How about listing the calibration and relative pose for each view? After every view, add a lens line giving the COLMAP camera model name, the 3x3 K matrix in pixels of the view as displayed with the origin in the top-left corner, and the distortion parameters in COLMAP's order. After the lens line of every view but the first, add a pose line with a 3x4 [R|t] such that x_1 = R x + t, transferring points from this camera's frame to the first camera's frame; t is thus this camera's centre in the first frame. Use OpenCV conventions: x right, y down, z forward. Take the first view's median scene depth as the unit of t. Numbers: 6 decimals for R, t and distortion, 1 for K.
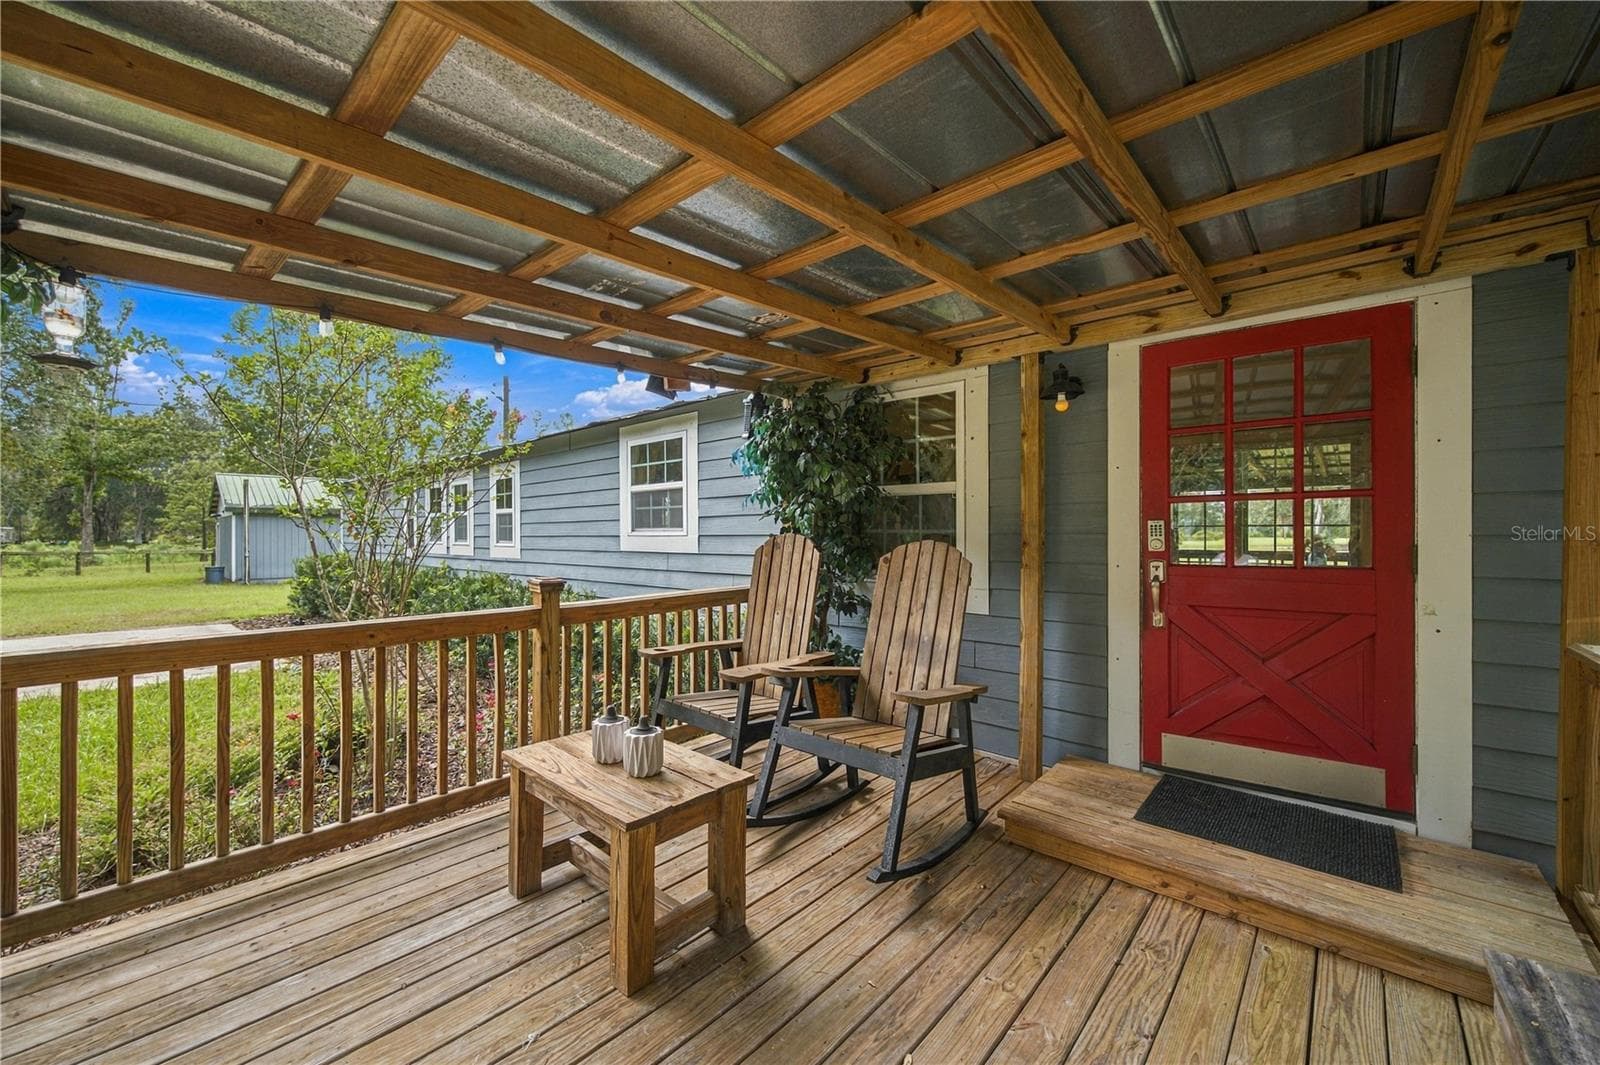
lens RADIAL K [[621.0, 0, 800.2], [0, 621.0, 529.2], [0, 0, 1]] dist [-0.000384, 0.000006]
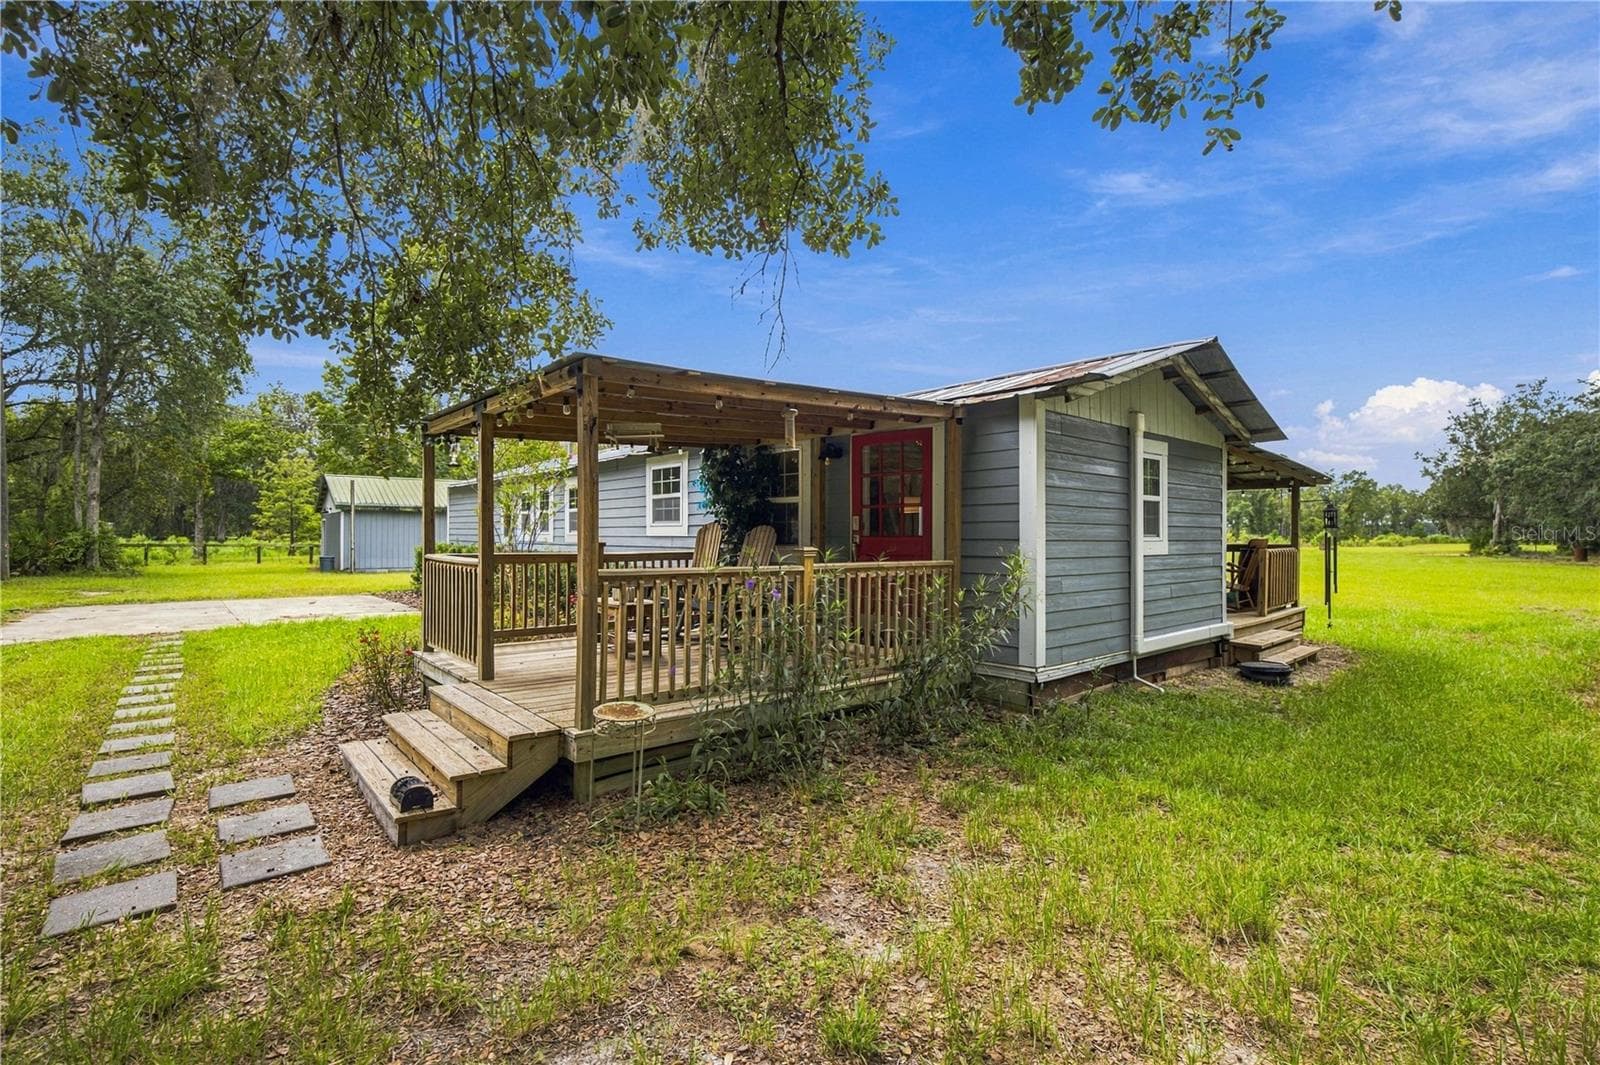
lens RADIAL K [[736.0, 0, 795.1], [0, 736.0, 527.8], [0, 0, 1]] dist [0.002515, 0.000138]
pose [[0.990240, 0.007205, -0.139186, 0.353333], [-0.007805, 0.999962, -0.003766, 0.019079], [0.139153, 0.004816, 0.990259, -0.817373]]
